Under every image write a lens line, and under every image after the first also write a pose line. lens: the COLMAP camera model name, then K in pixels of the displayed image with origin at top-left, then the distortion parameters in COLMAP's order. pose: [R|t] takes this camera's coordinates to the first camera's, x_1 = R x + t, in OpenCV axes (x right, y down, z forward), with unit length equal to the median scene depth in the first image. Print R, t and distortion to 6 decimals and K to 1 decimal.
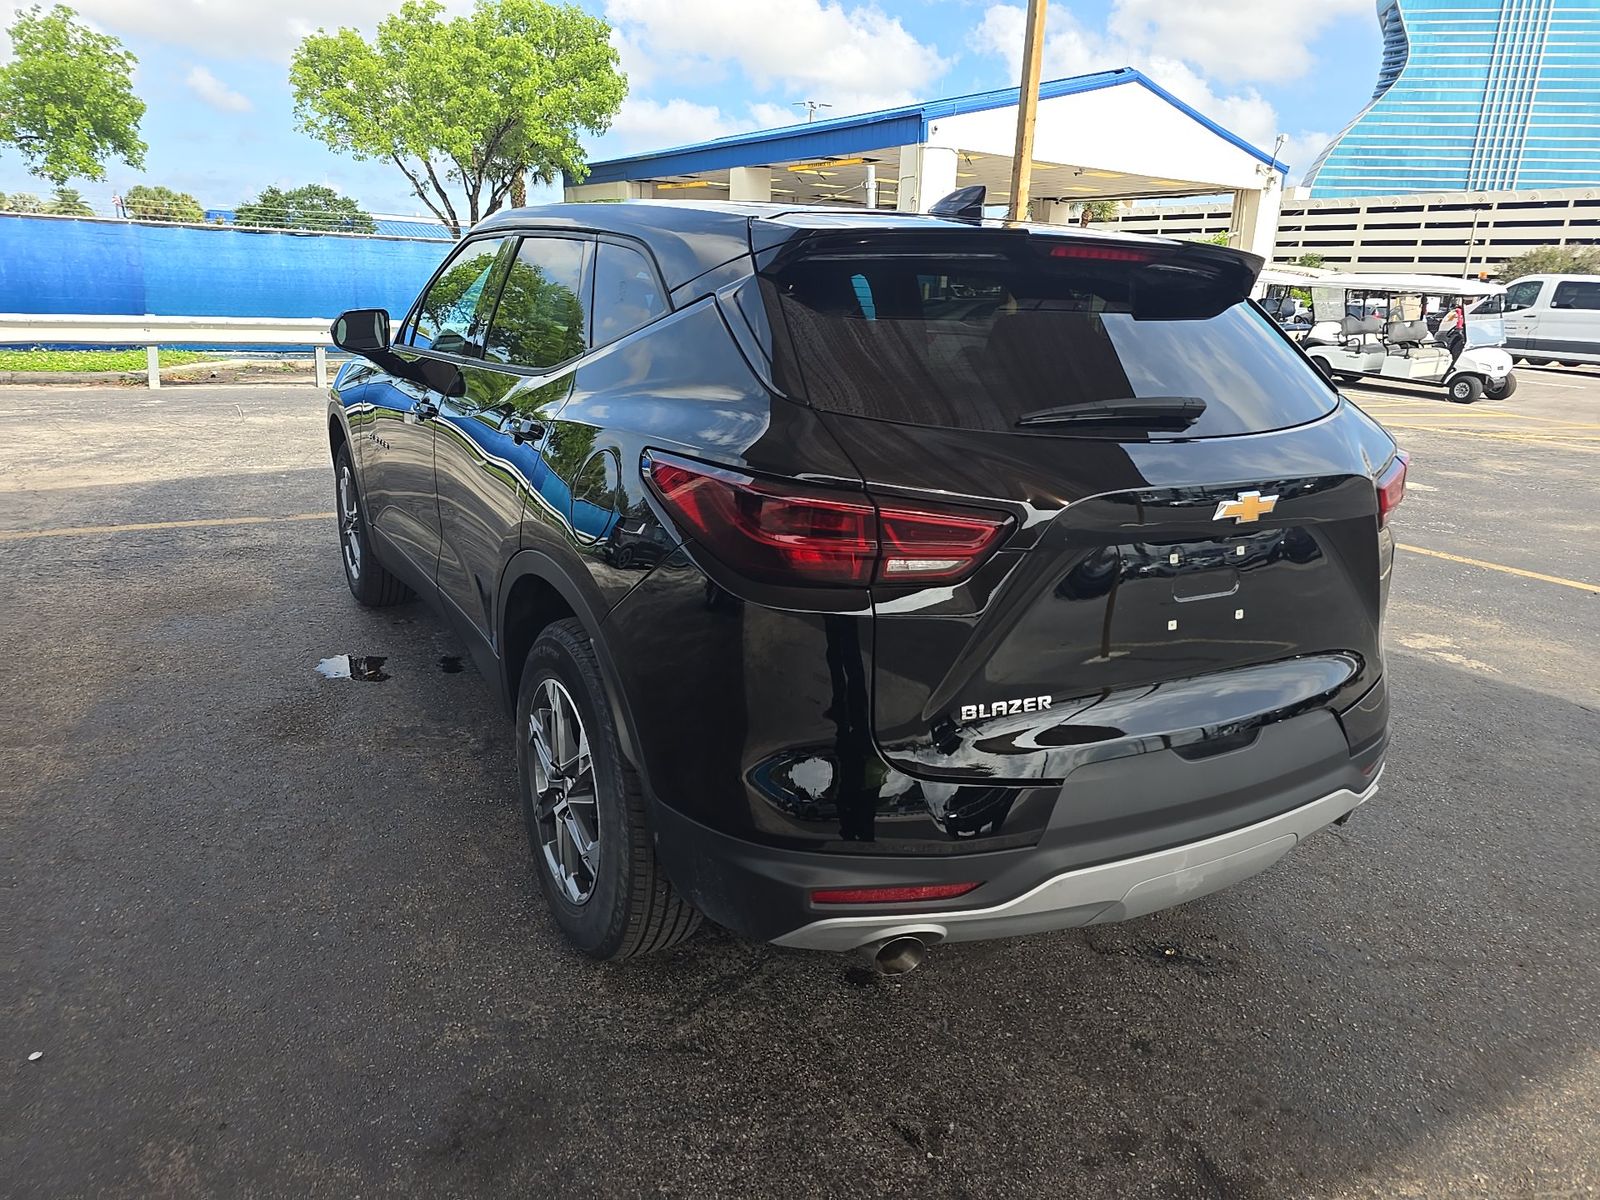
lens RADIAL K [[1082.7, 0, 786.6], [0, 1082.7, 594.9], [0, 0, 1]] dist [0.041846, -0.057710]
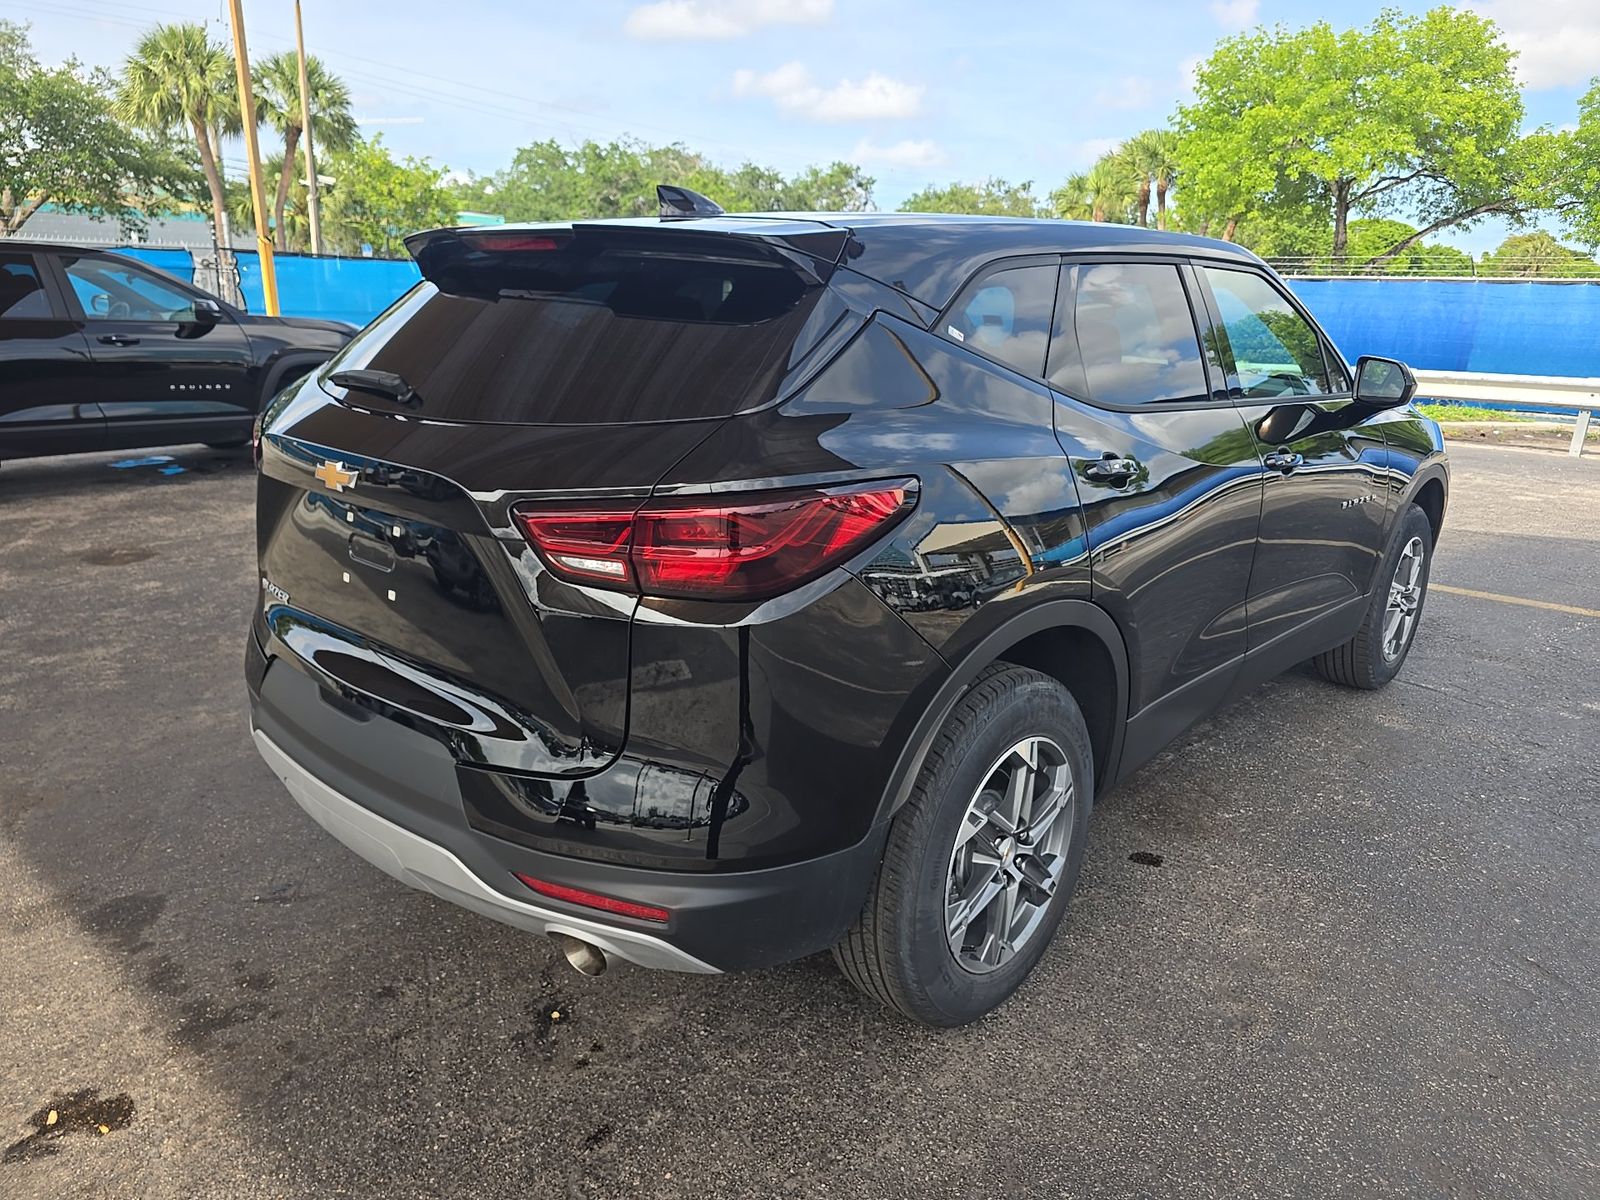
lens RADIAL K [[1082.7, 0, 786.6], [0, 1082.7, 594.9], [0, 0, 1]] dist [0.041846, -0.057710]
pose [[0.289434, 0.209645, -0.933958, 0.112907], [-0.265149, 0.955099, 0.132221, -0.015832], [0.919741, 0.209369, 0.332025, 0.076175]]
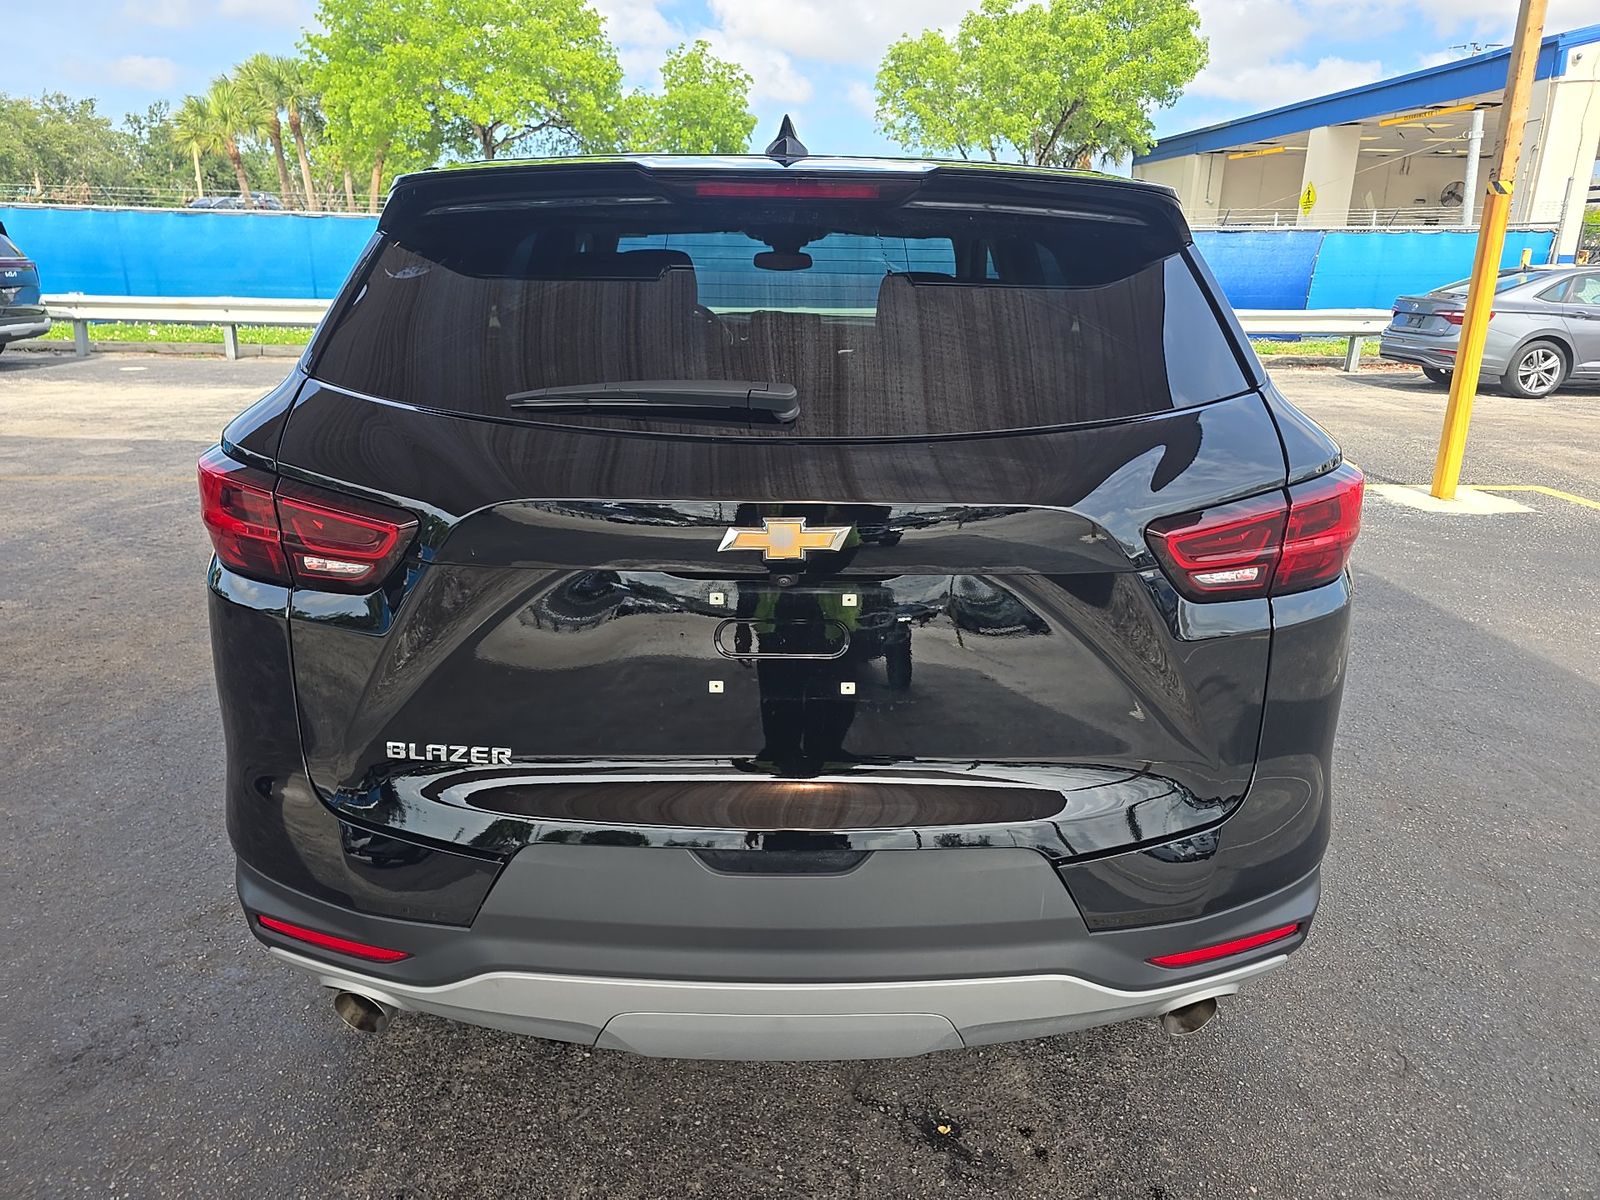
lens RADIAL K [[1082.7, 0, 786.6], [0, 1082.7, 594.9], [0, 0, 1]] dist [0.041846, -0.057710]
pose [[0.865596, 0.114958, -0.487368, 0.061377], [-0.109758, 0.993180, 0.039329, -0.005654], [0.488565, 0.019450, 0.872311, 0.030913]]
